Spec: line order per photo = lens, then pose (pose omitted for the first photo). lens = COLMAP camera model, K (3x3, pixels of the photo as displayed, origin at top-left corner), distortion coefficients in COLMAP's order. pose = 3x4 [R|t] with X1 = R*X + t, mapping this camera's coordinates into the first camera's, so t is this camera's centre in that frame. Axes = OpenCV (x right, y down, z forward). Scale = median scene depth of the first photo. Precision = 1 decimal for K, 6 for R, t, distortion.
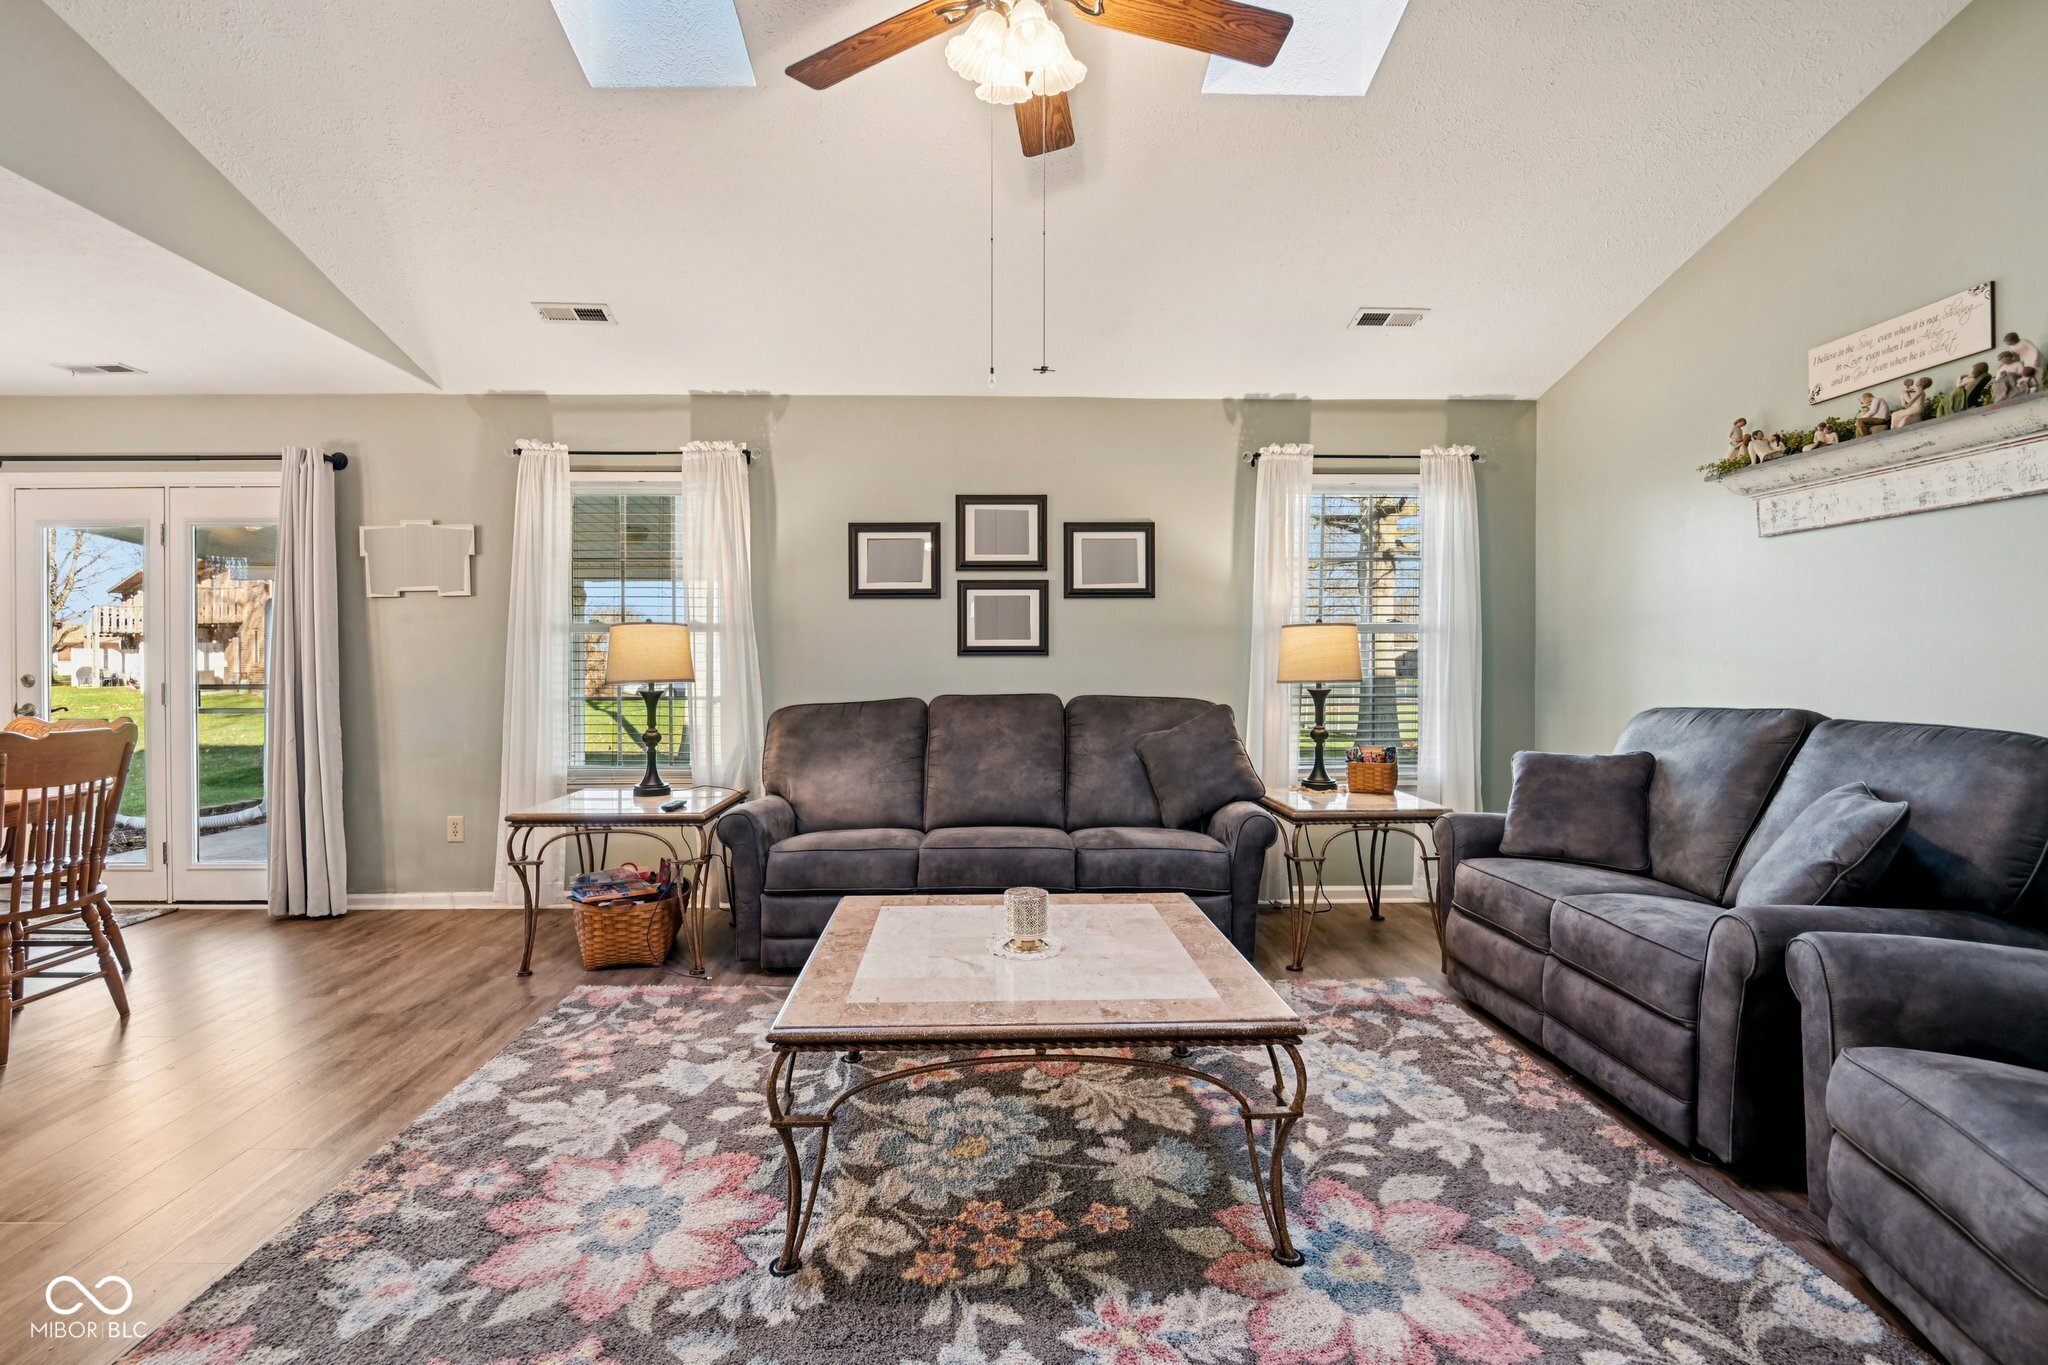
lens RADIAL K [[958.0, 0, 1000.9], [0, 958.0, 669.4], [0, 0, 1]] dist [-0.011387, -0.003481]
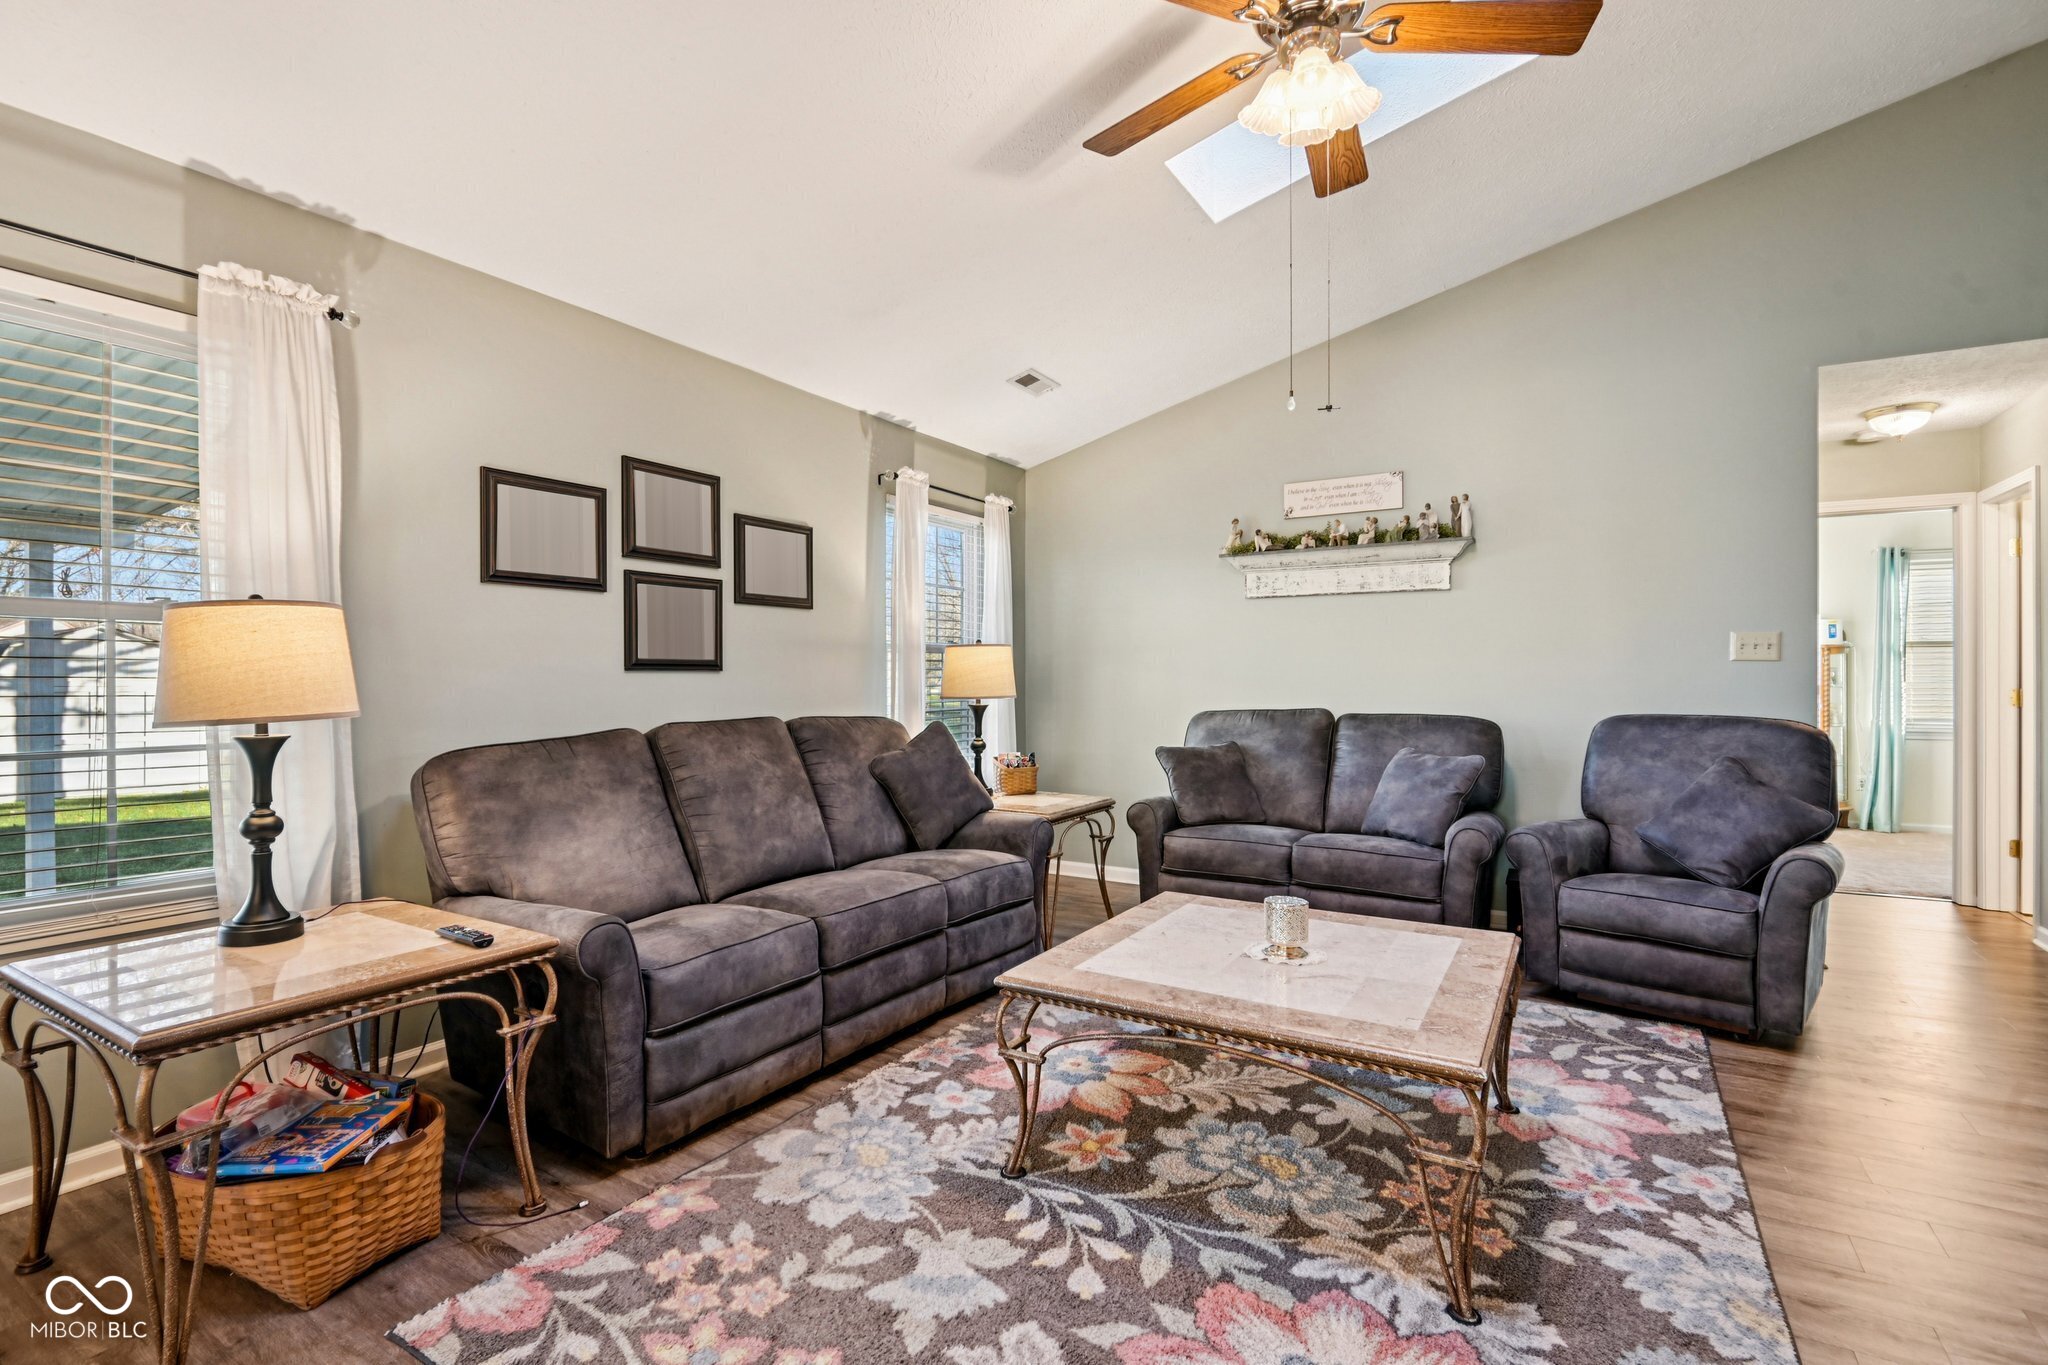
lens RADIAL K [[958.0, 0, 1004.7], [0, 958.0, 678.7], [0, 0, 1]] dist [-0.011387, -0.003481]
pose [[0.546477, 0.001116, 0.837473, -0.631772], [0.006003, 0.999968, -0.005250, -0.002583], [-0.837452, 0.007897, 0.546453, 0.428130]]
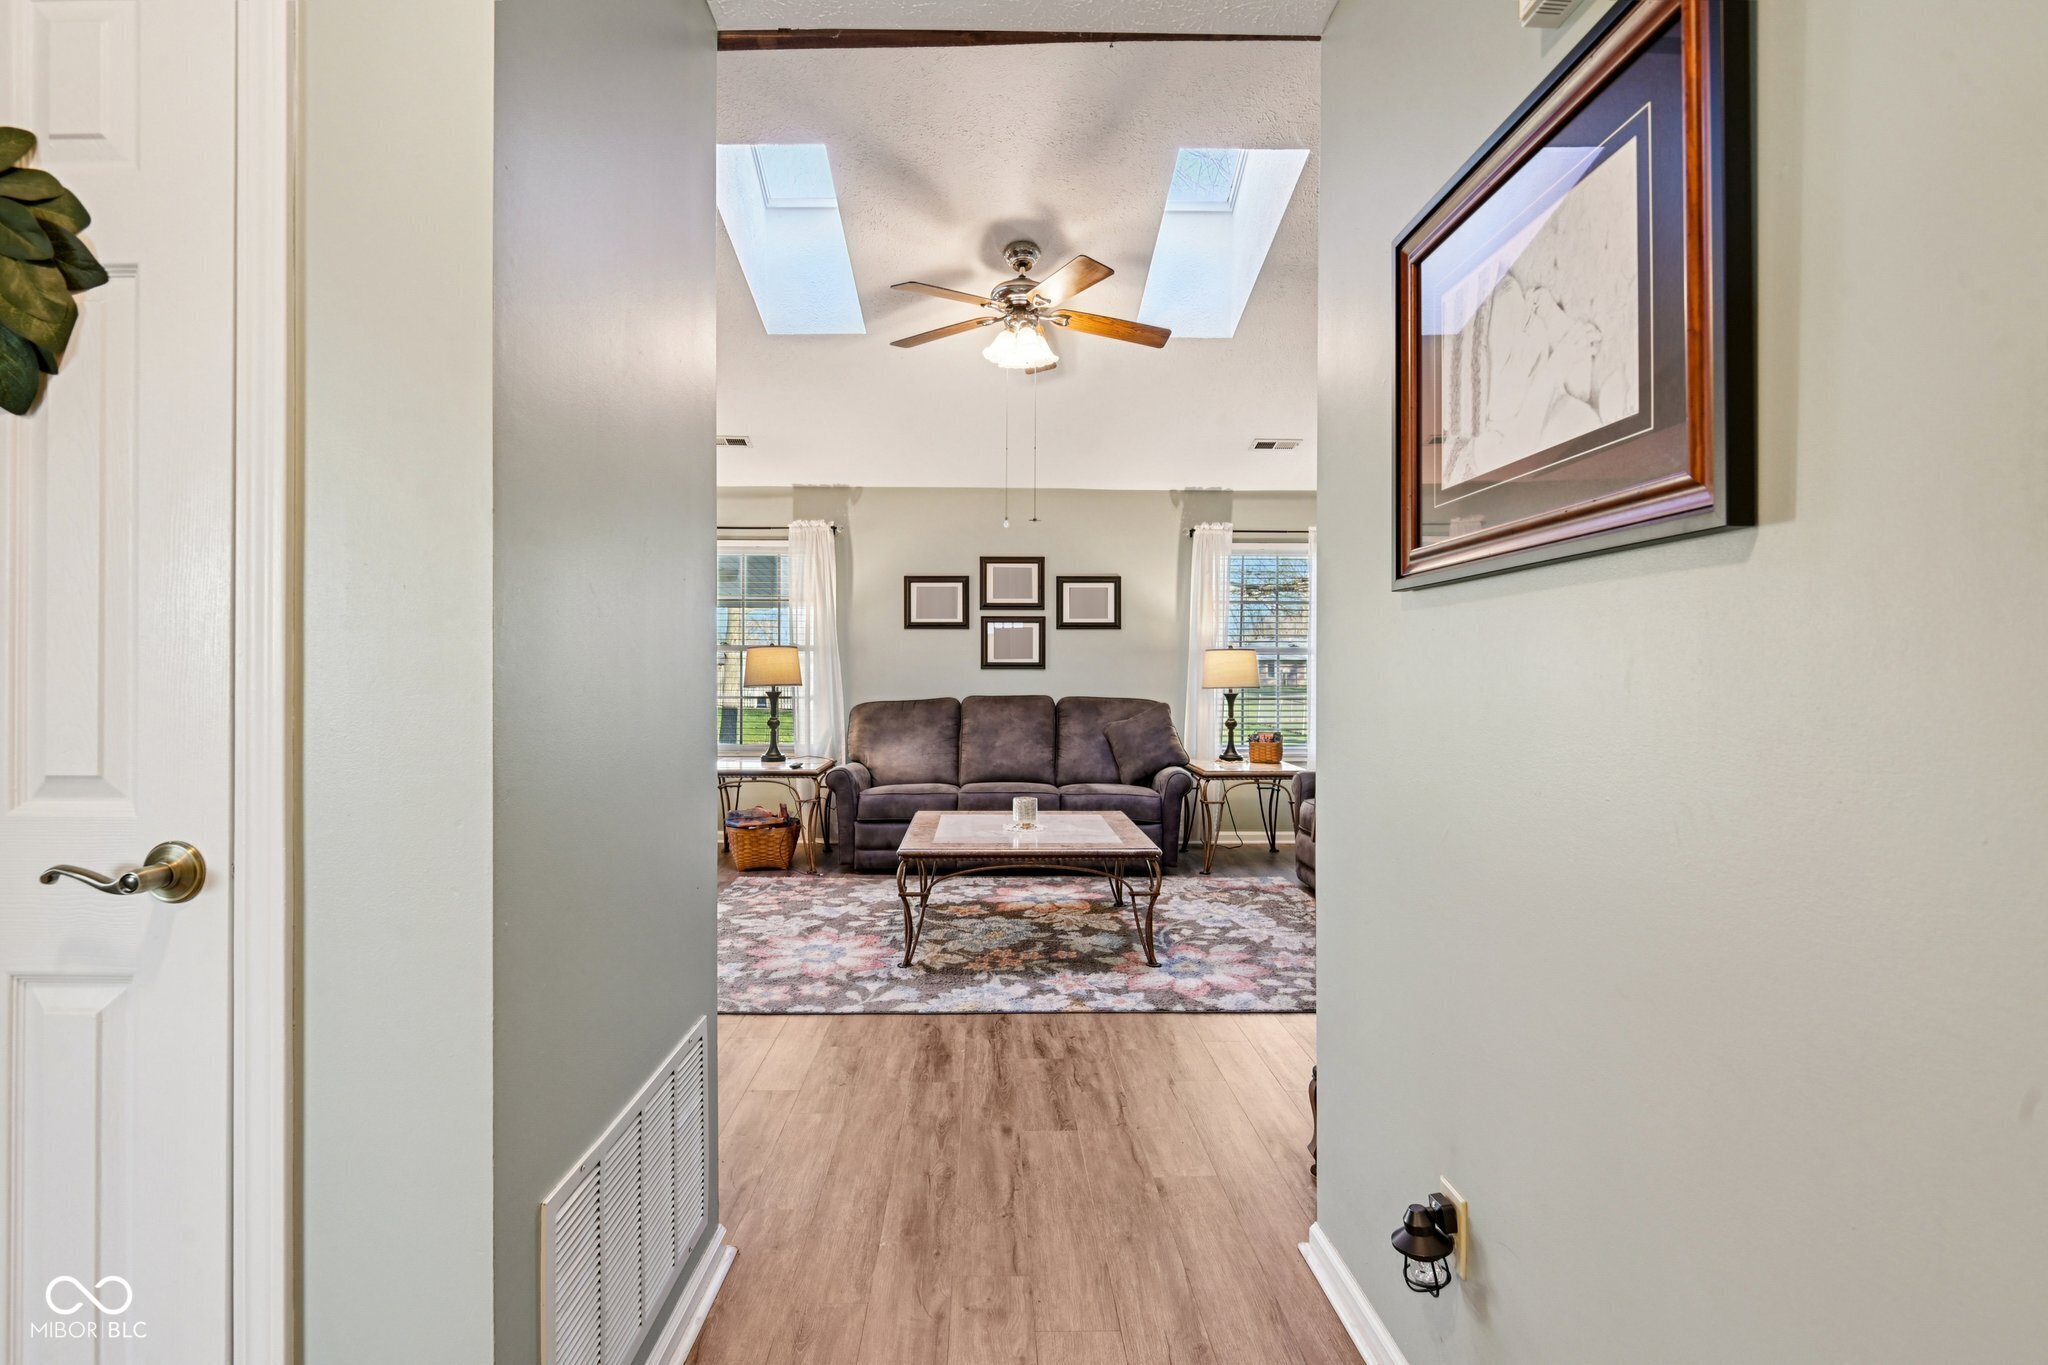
lens RADIAL K [[958.0, 0, 995.7], [0, 958.0, 668.2], [0, 0, 1]] dist [-0.011387, -0.003481]
pose [[0.999878, 0.006973, -0.013996, -0.004249], [-0.007272, 0.999743, -0.021450, 0.018369], [0.013843, 0.021549, 0.999672, -0.520772]]
